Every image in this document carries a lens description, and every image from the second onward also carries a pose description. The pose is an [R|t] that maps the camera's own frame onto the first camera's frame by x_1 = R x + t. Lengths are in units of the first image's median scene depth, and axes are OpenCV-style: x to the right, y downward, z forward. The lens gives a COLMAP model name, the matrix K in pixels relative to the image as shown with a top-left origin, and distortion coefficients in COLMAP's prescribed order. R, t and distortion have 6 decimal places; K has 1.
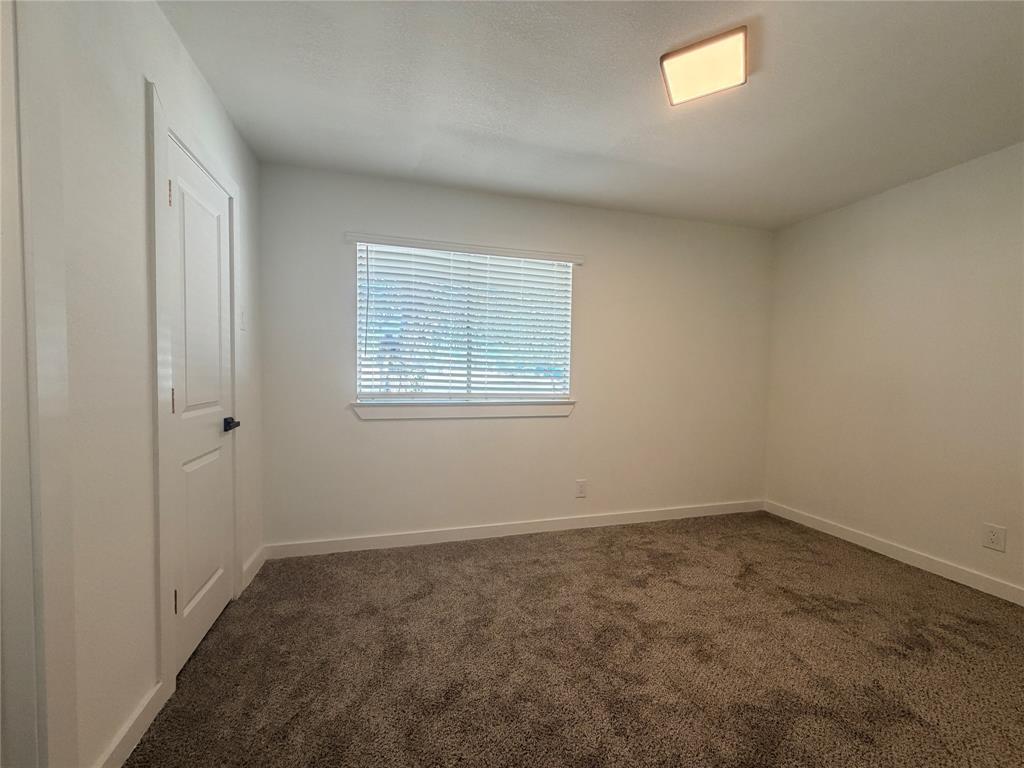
lens RADIAL K [[409.6, 0, 510.6], [0, 409.6, 383.5], [0, 0, 1]] dist [0.001621, -0.000094]
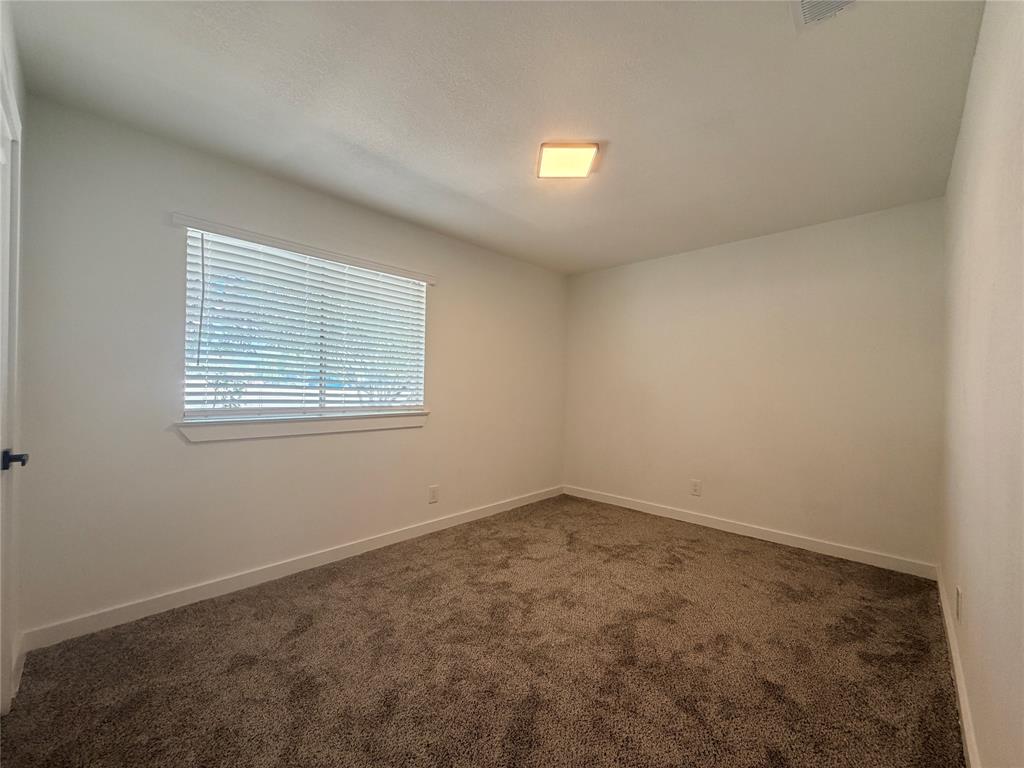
lens RADIAL K [[409.6, 0, 510.2], [0, 409.6, 383.2], [0, 0, 1]] dist [0.001621, -0.000094]
pose [[0.864240, 0.004316, 0.503061, -0.241195], [0.009182, 0.999661, -0.024349, -0.004804], [-0.502996, 0.025663, 0.863908, -0.033572]]
